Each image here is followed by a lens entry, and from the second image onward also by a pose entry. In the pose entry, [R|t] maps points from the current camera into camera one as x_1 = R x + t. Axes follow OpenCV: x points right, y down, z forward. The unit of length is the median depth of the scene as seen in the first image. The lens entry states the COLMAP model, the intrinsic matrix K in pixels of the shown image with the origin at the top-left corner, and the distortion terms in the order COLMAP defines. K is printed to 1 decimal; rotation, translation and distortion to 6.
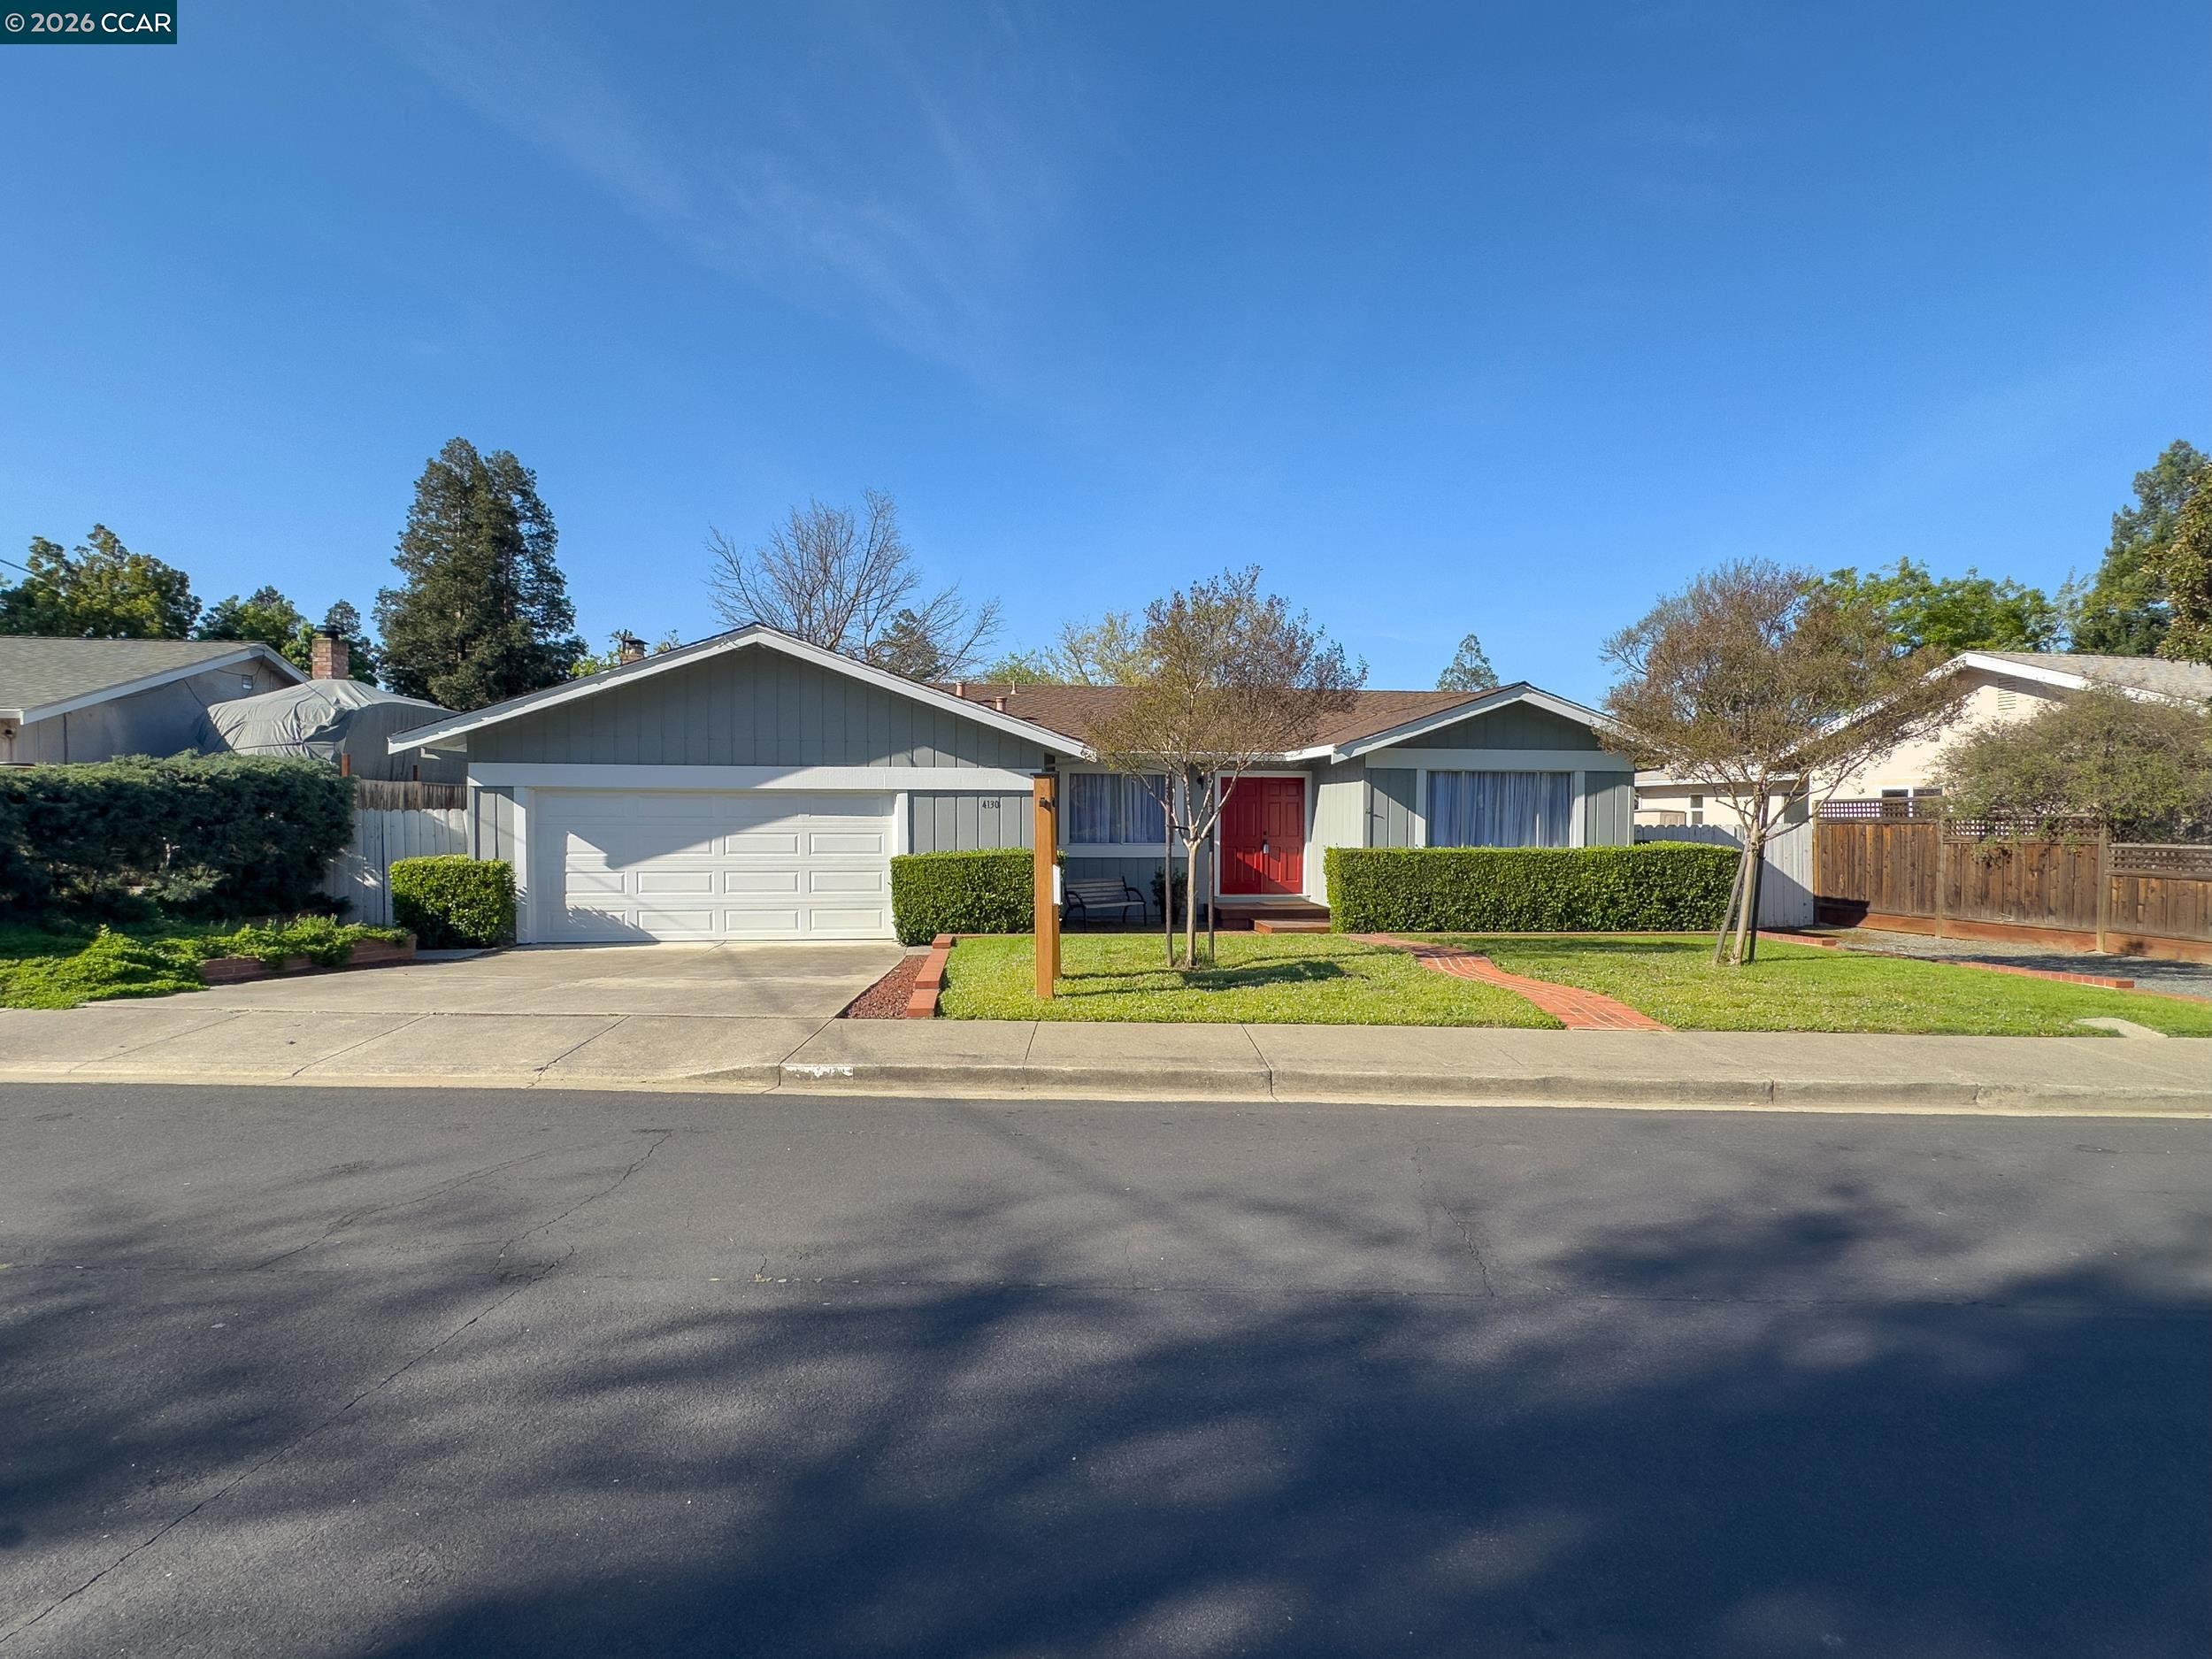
lens RADIAL K [[1090.4, 0, 1114.3], [0, 1090.4, 823.7], [0, 0, 1]] dist [-0.002914, 0.000718]
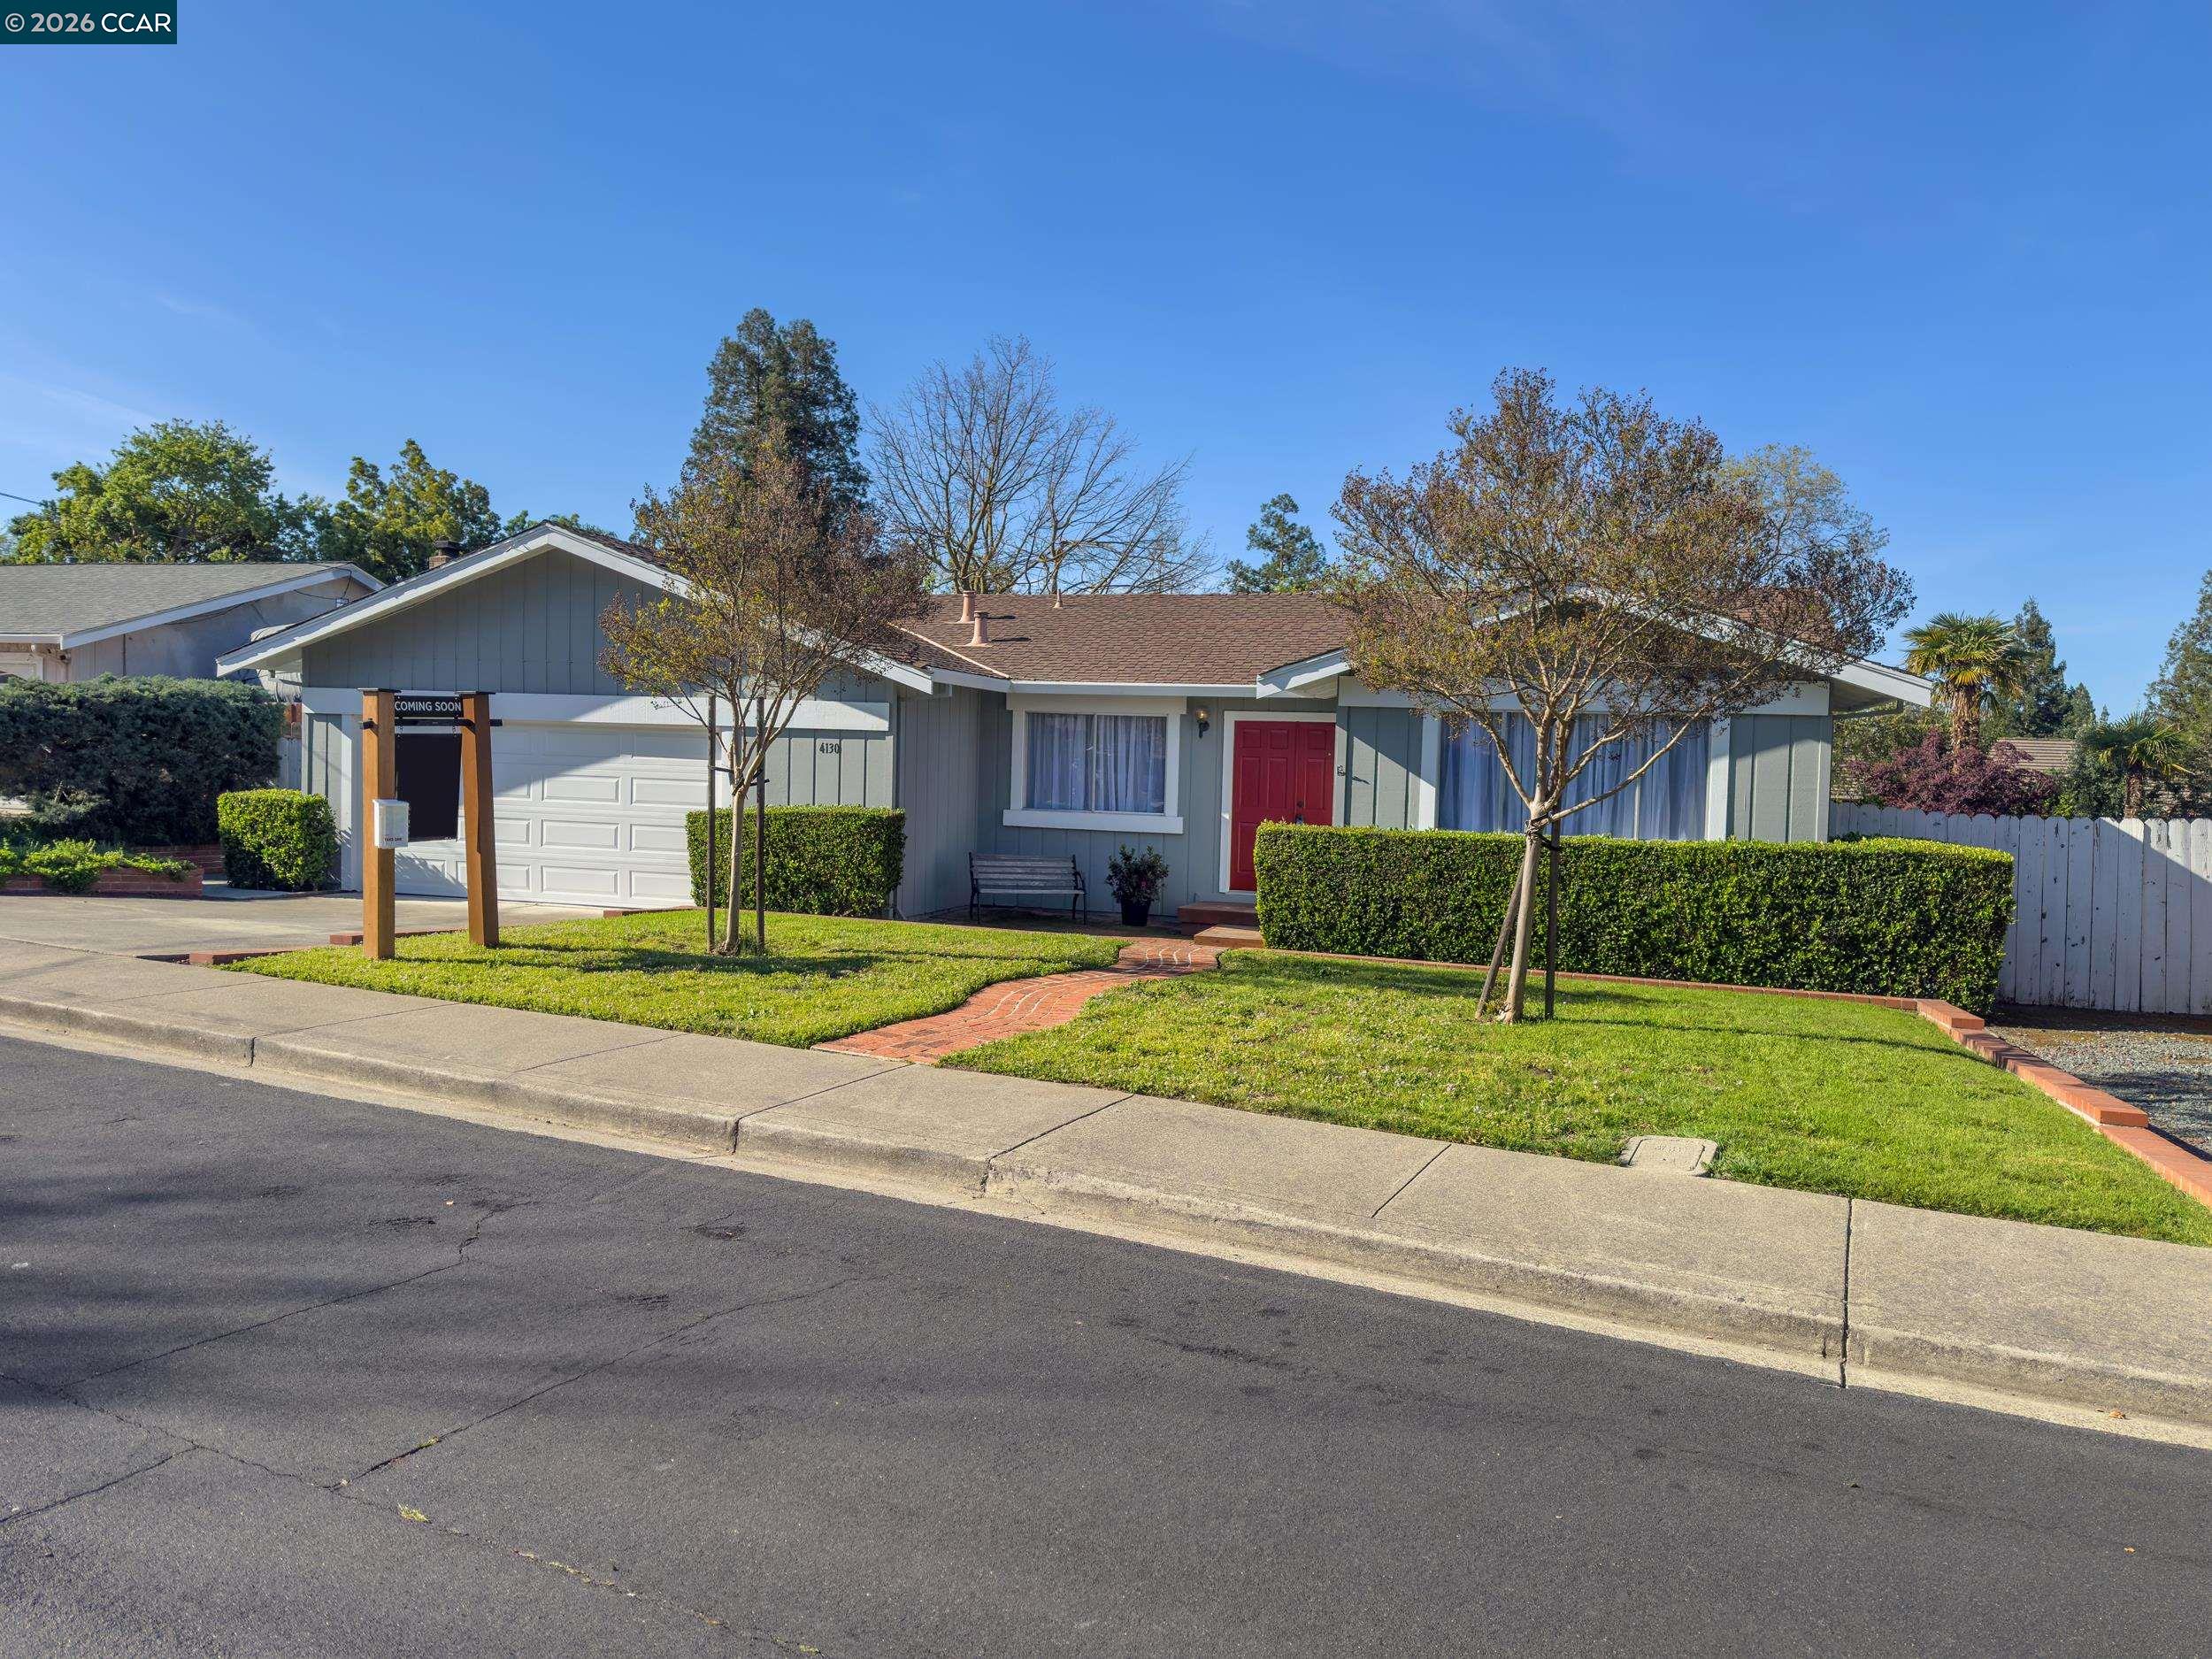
lens RADIAL K [[1591.4, 0, 1207.9], [0, 1591.4, 847.3], [0, 0, 1]] dist [0.064584, -0.036954]
pose [[0.903849, 0.045242, -0.425453, 0.634117], [-0.034964, 0.998878, 0.031942, 0.006891], [0.426420, -0.013995, 0.904417, 0.091230]]
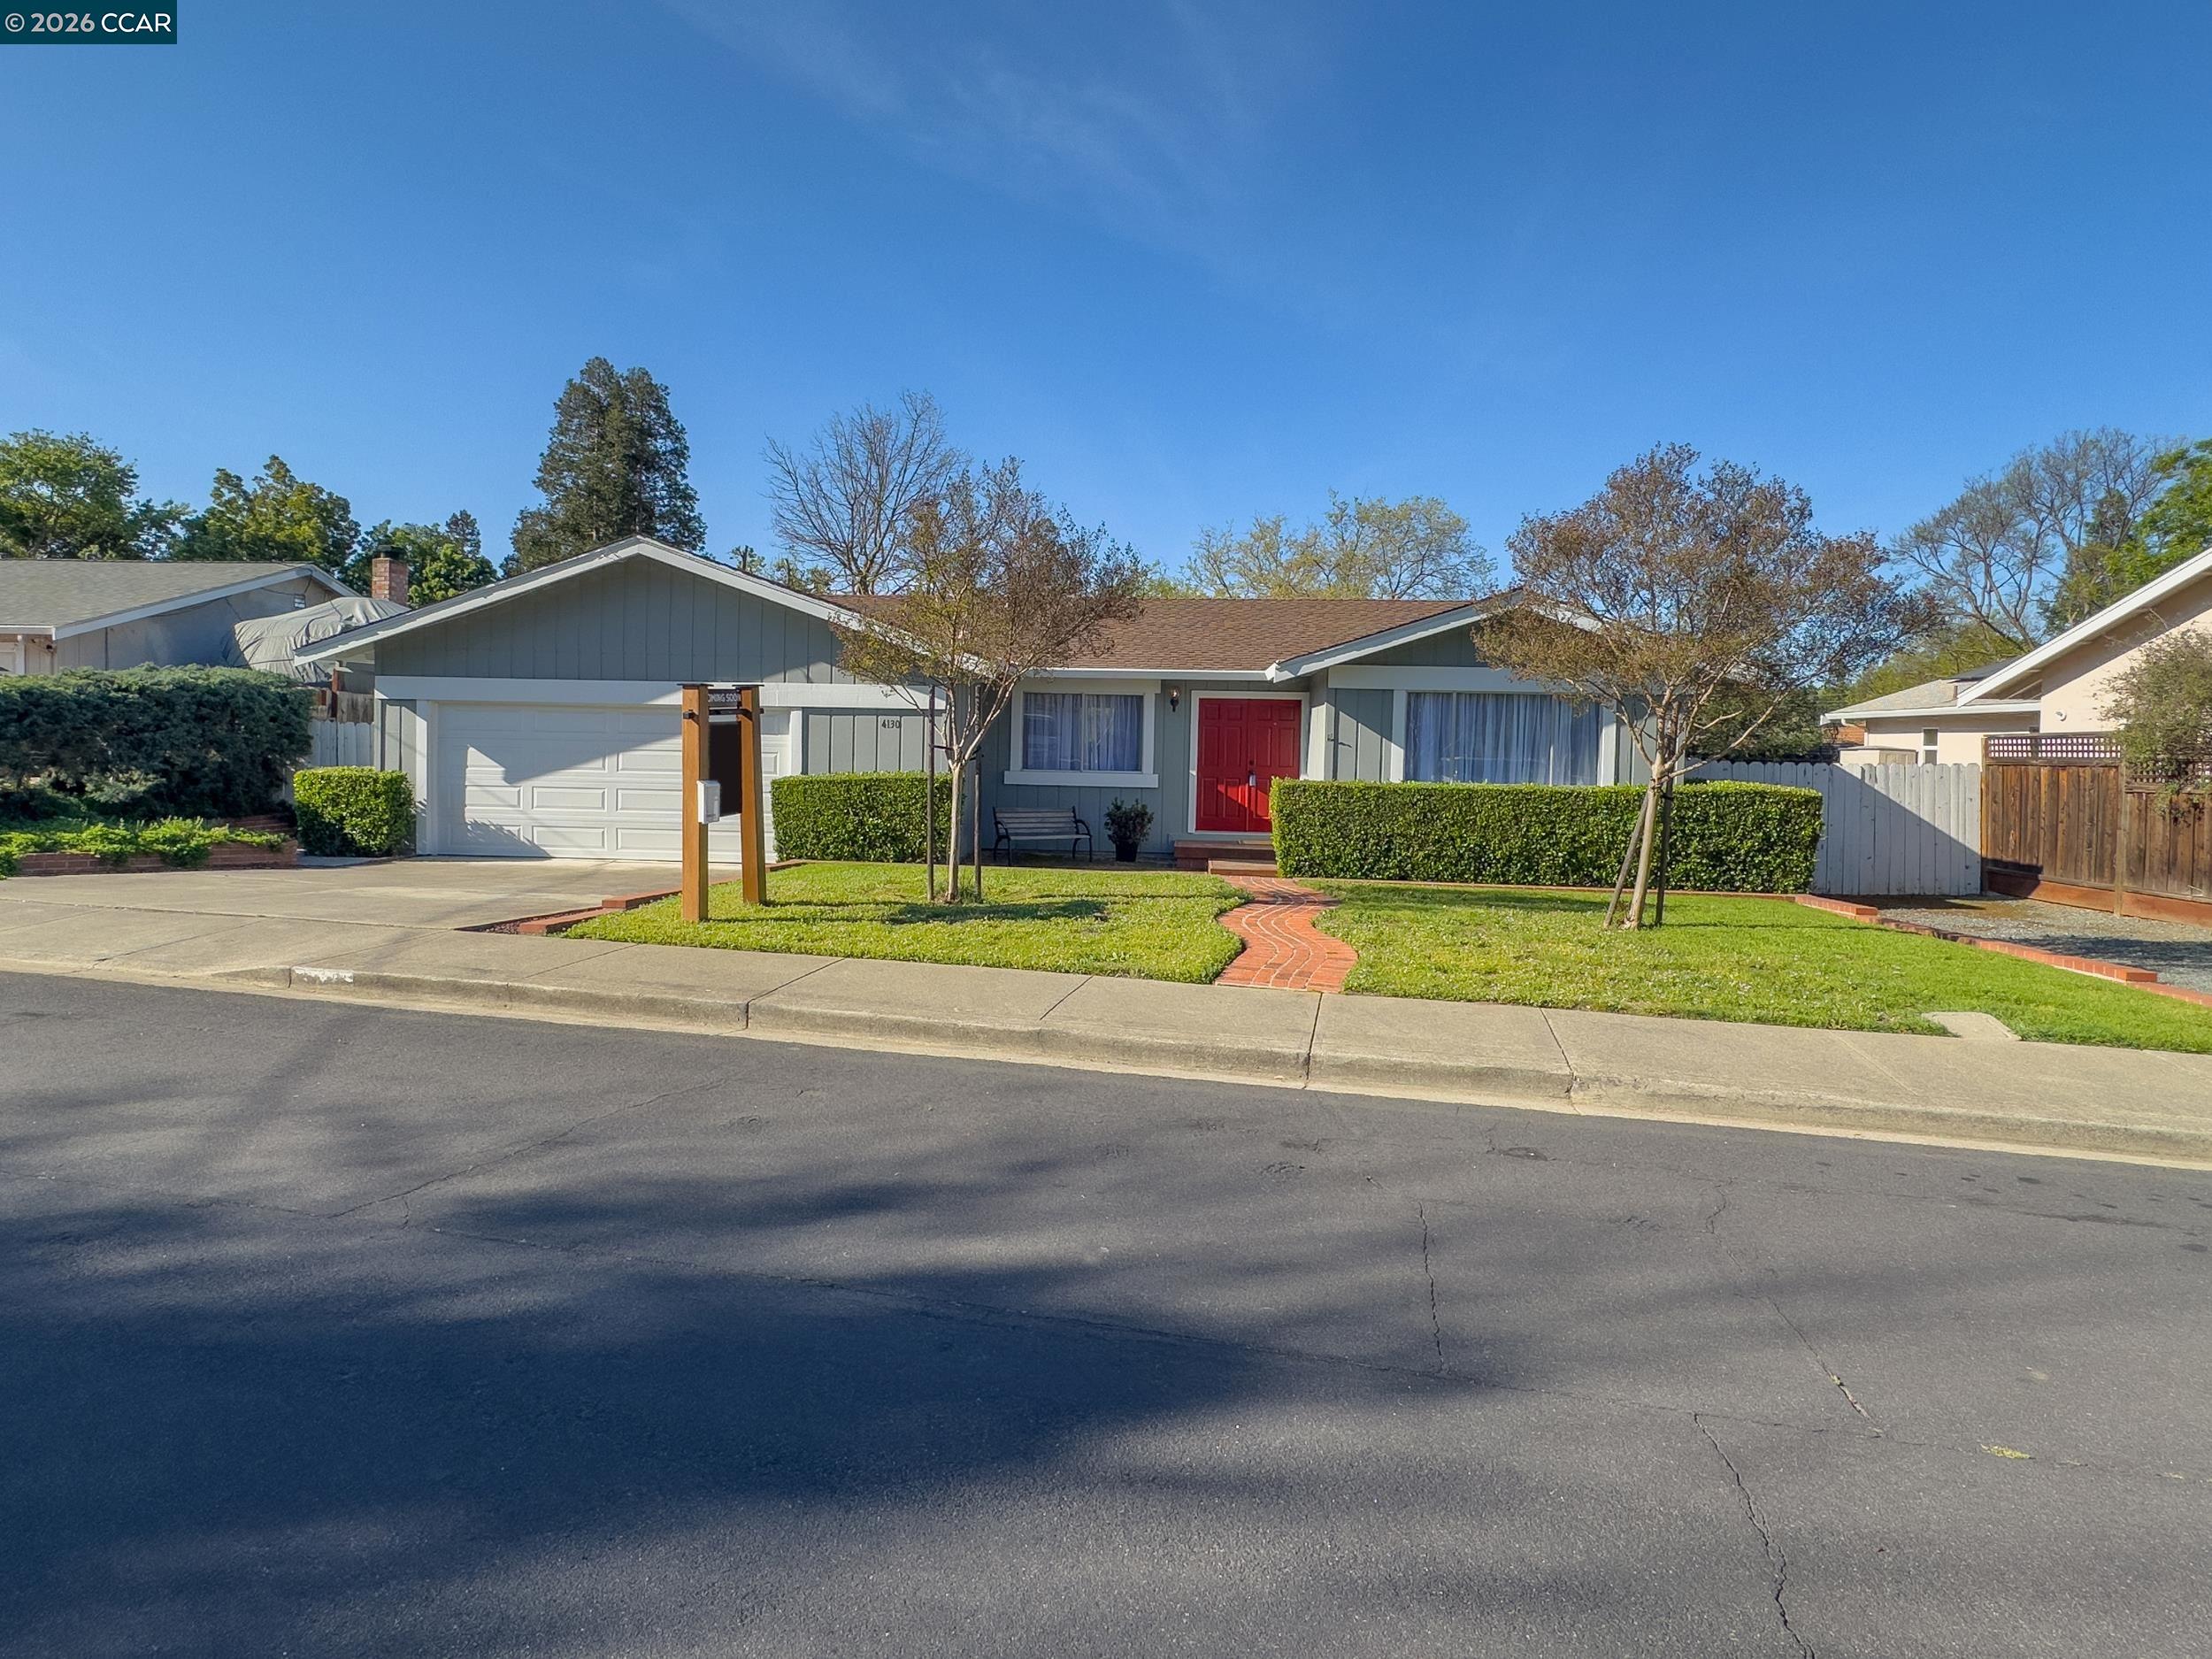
lens RADIAL K [[1226.8, 0, 1151.7], [0, 1226.8, 737.7], [0, 0, 1]] dist [-0.005702, 0.001260]
pose [[0.978927, 0.014351, -0.203704, 0.323784], [-0.017999, 0.999709, -0.016066, 0.007511], [0.203414, 0.019394, 0.978901, 0.030817]]
